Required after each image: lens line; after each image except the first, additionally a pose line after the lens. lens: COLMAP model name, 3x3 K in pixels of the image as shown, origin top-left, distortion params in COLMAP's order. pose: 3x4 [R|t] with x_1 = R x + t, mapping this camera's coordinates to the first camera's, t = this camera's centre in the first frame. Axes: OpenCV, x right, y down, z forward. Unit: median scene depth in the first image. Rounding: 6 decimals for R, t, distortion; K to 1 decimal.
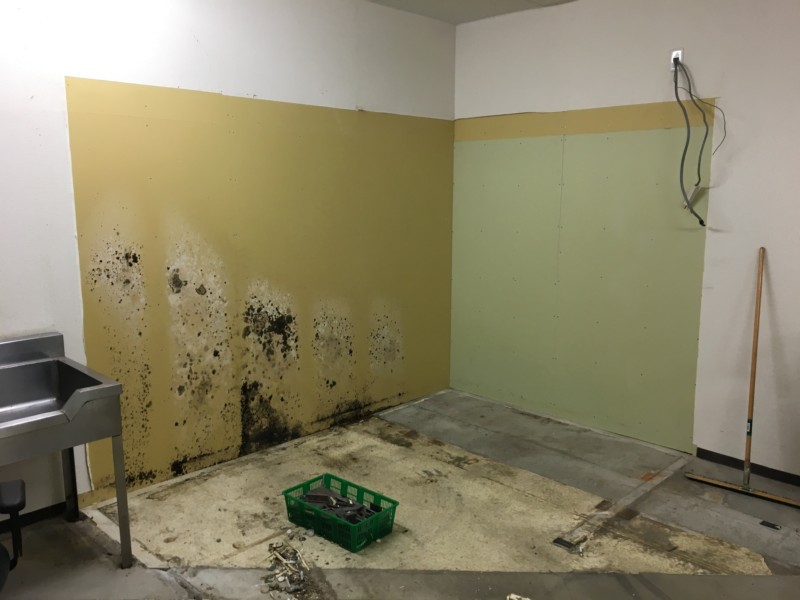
lens RADIAL K [[673.6, 0, 402.2], [0, 673.6, 296.6], [0, 0, 1]] dist [0.074841, -0.103021]
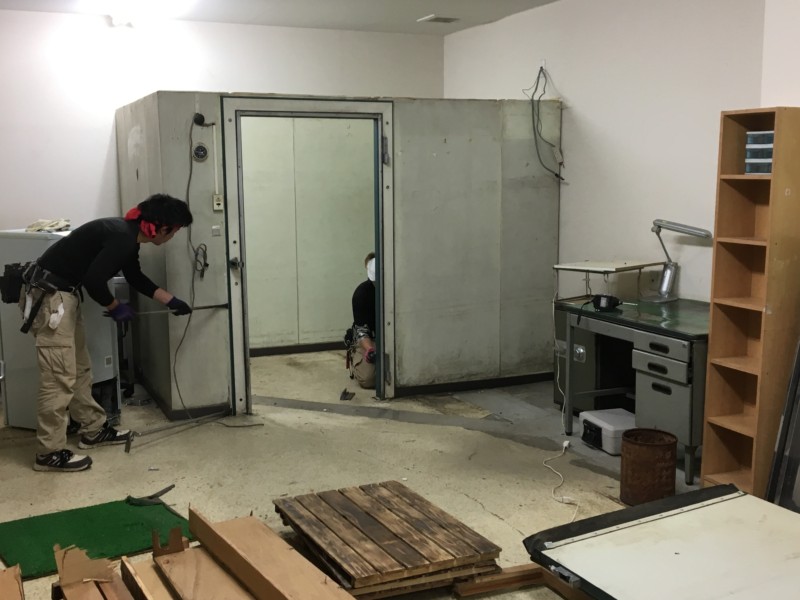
lens RADIAL K [[943.7, 0, 400.7], [0, 943.7, 300.4], [0, 0, 1]] dist [0.061062, 0.000000]
pose [[0.927349, 0.038531, -0.372209, 0.959824], [-0.046601, 0.998833, -0.012706, 0.146631], [0.371285, 0.029128, 0.928062, -0.869072]]
